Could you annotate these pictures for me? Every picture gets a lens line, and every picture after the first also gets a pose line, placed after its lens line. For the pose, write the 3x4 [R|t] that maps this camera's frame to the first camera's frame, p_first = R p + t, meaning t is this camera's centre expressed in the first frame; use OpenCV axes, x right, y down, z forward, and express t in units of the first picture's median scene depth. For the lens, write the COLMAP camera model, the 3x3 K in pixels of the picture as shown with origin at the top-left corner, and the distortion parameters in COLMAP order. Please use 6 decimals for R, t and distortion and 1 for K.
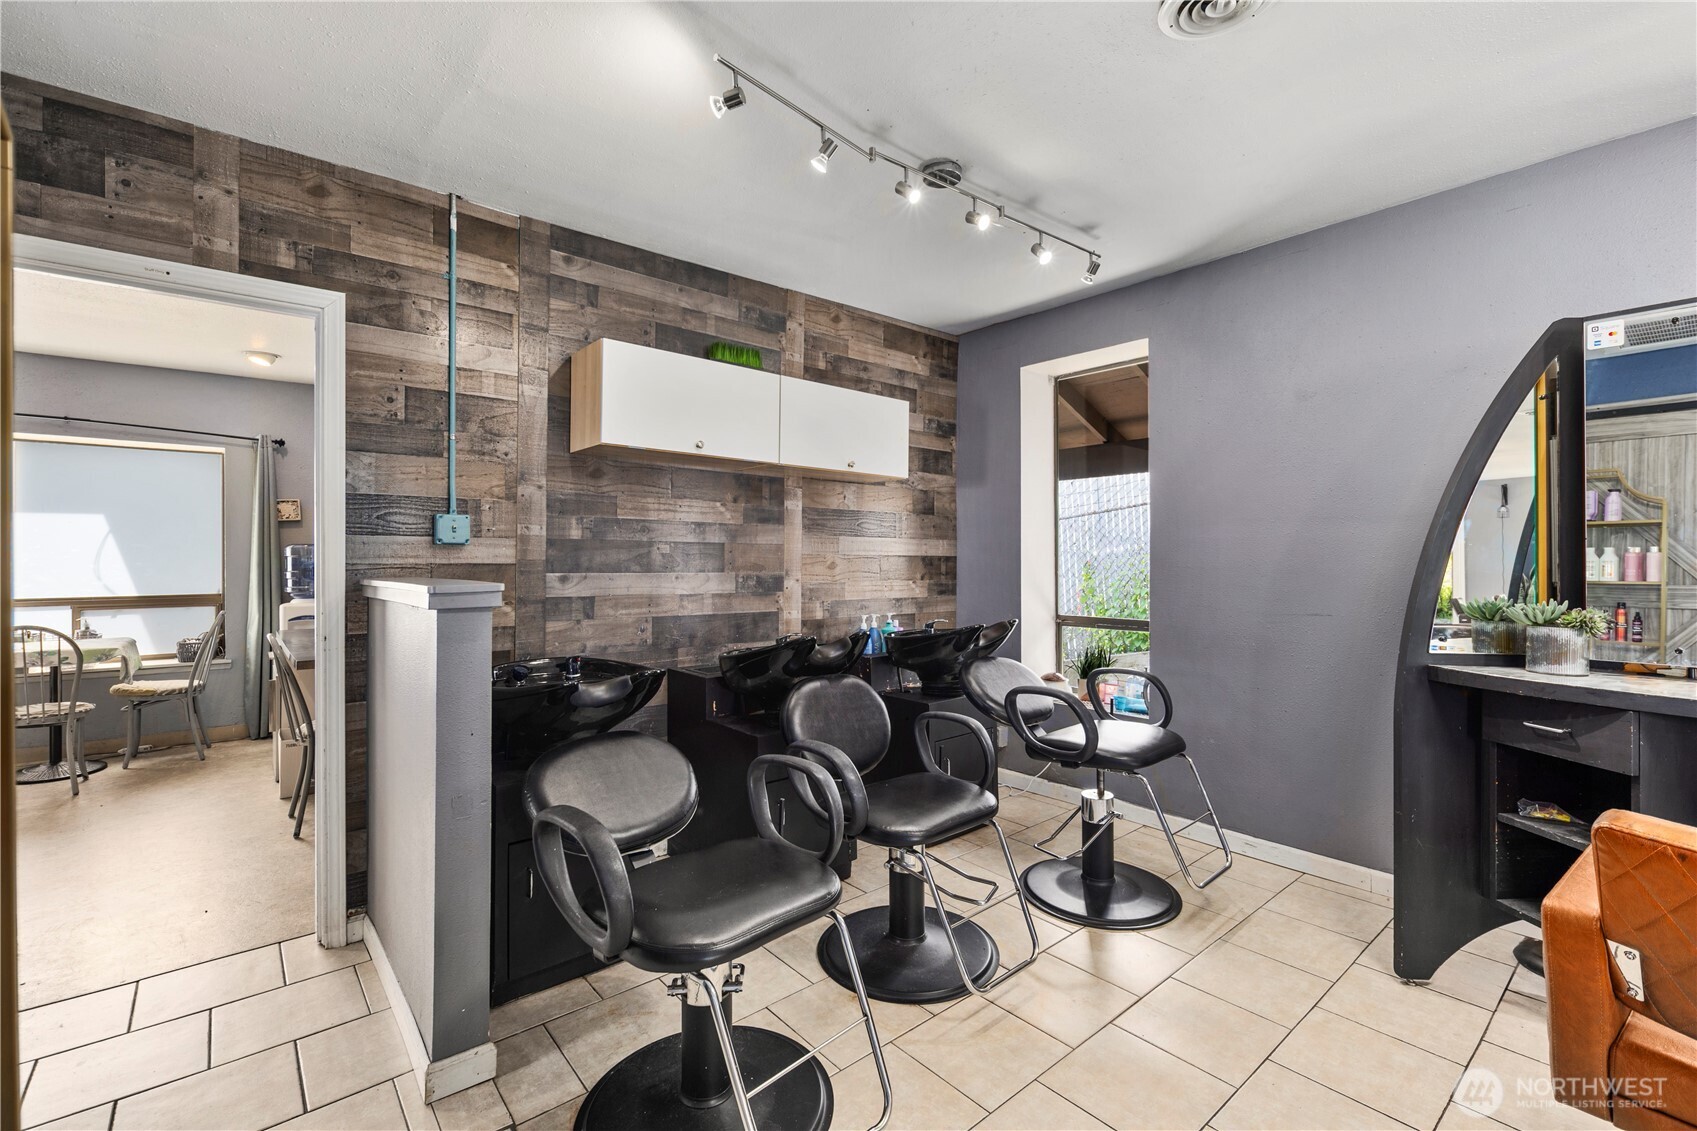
lens RADIAL K [[739.3, 0, 860.2], [0, 739.3, 552.1], [0, 0, 1]] dist [0.007144, -0.004336]
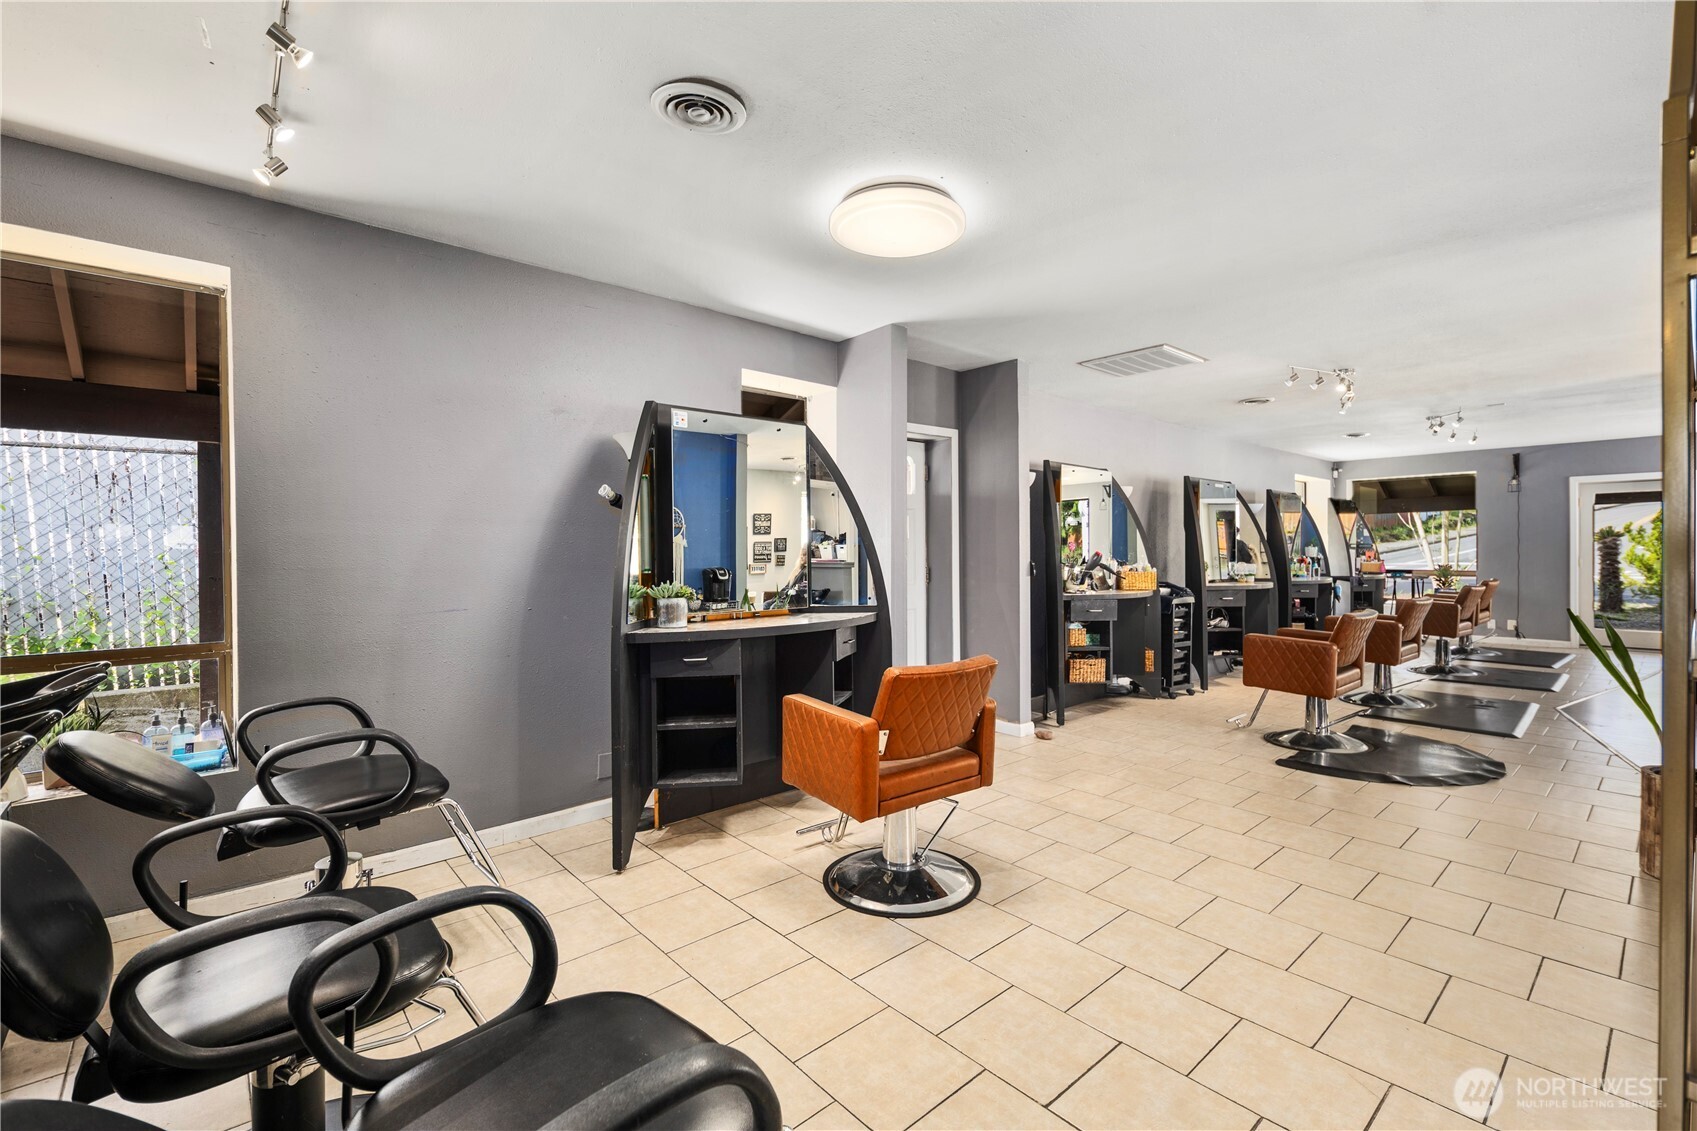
lens RADIAL K [[739.3, 0, 854.6], [0, 739.3, 554.1], [0, 0, 1]] dist [0.007144, -0.004336]
pose [[-0.022266, -0.000260, 0.999752, -0.415734], [0.002973, 0.999996, 0.000326, 0.005472], [-0.999748, 0.002980, -0.022265, 0.416040]]
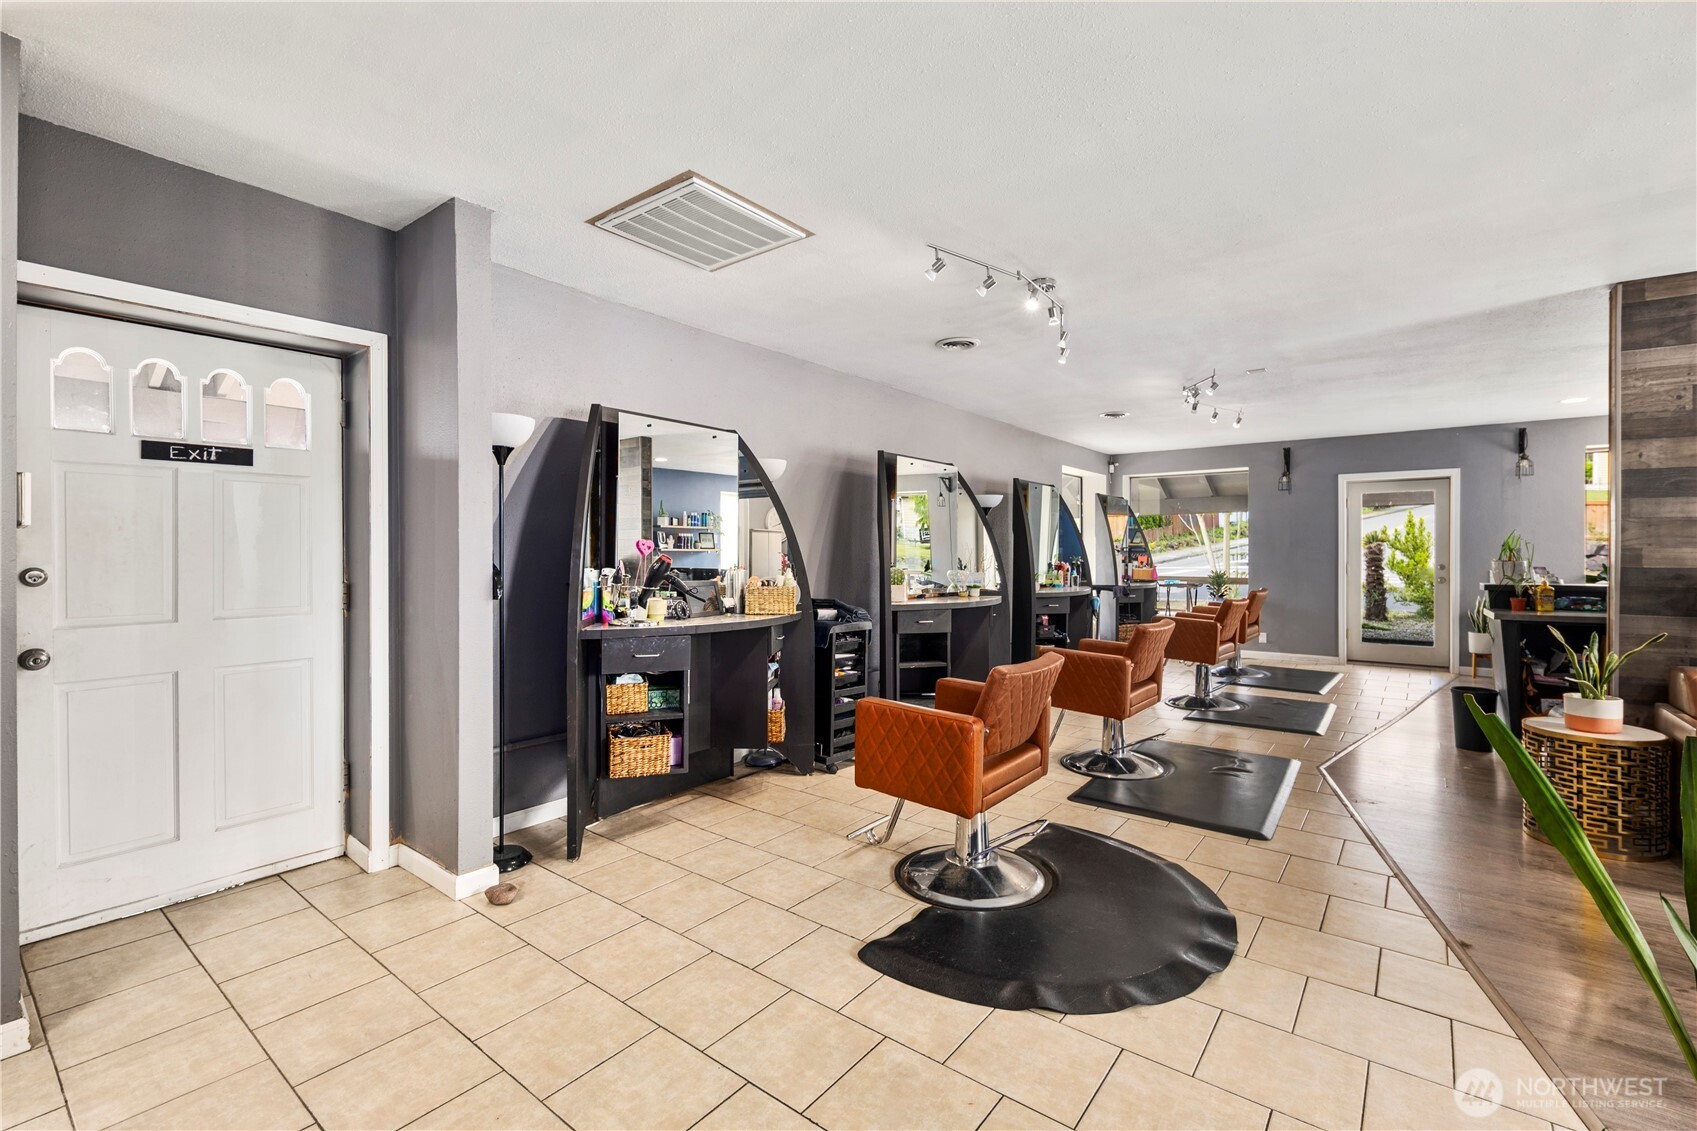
lens RADIAL K [[739.3, 0, 856.0], [0, 739.3, 554.3], [0, 0, 1]] dist [0.007144, -0.004336]
pose [[-0.208956, 0.000266, 0.977925, 0.223355], [-0.002228, 0.999997, -0.000748, -0.000074], [-0.977922, -0.002335, -0.208955, -0.238106]]
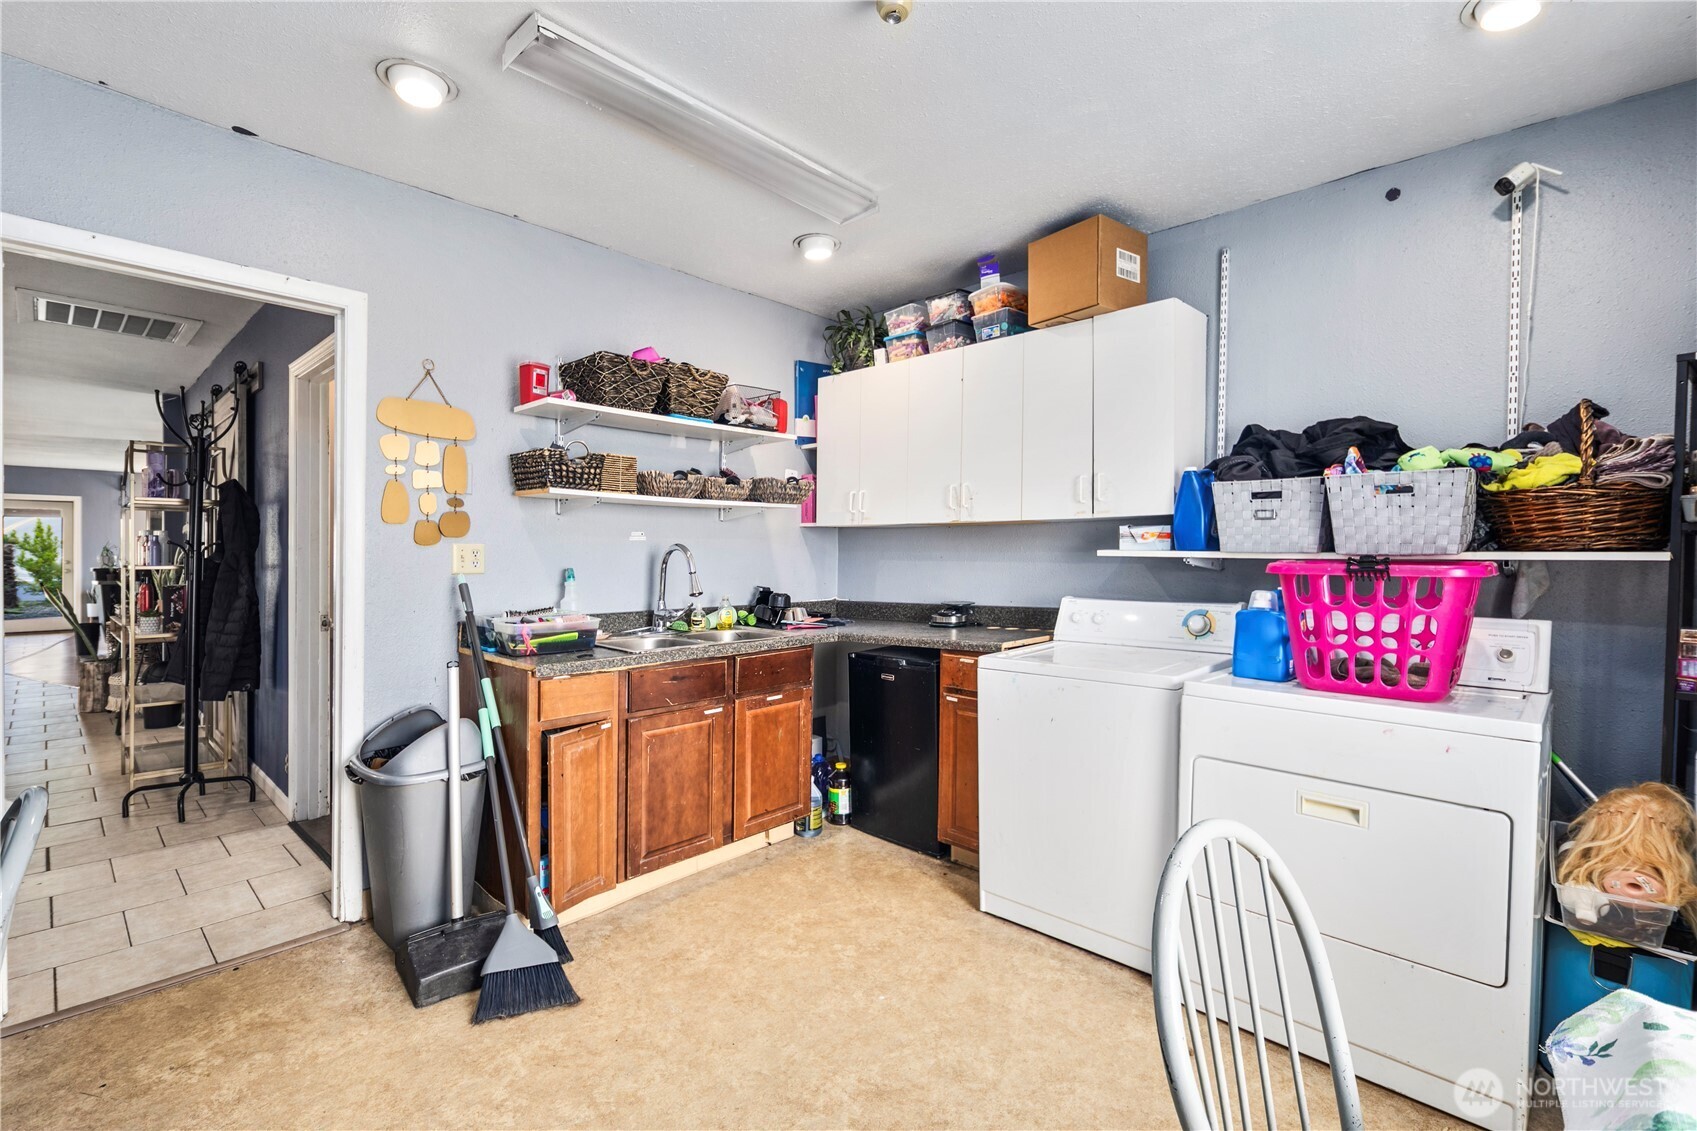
lens RADIAL K [[739.3, 0, 857.3], [0, 739.3, 558.0], [0, 0, 1]] dist [0.007144, -0.004336]
pose [[-0.992277, 0.003707, -0.123986, -1.198558], [0.003317, 0.999989, 0.003353, 0.018767], [0.123997, 0.002916, -0.992278, 1.468330]]
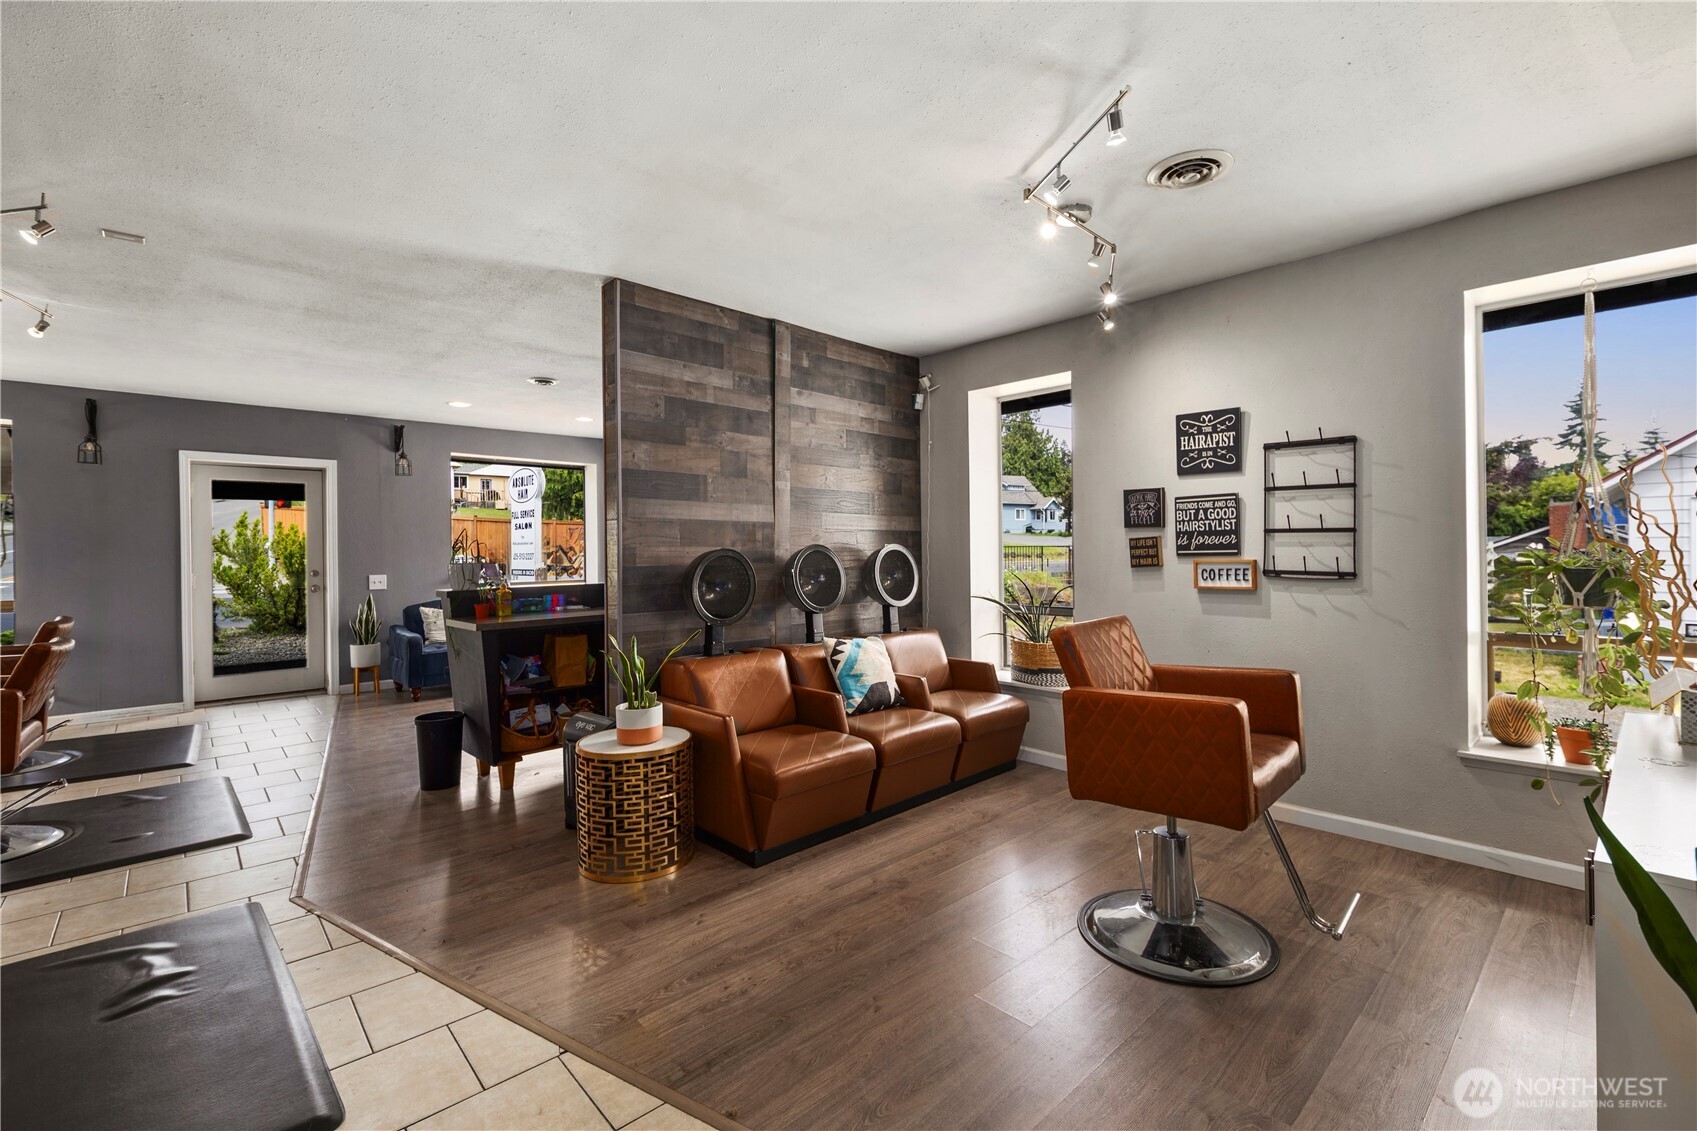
lens RADIAL K [[739.3, 0, 862.1], [0, 739.3, 555.3], [0, 0, 1]] dist [0.007144, -0.004336]
pose [[-0.999020, 0.013773, -0.042073, 0.768182], [0.013684, 0.999904, 0.002387, 0.001757], [0.042102, 0.001809, -0.999112, -0.482438]]
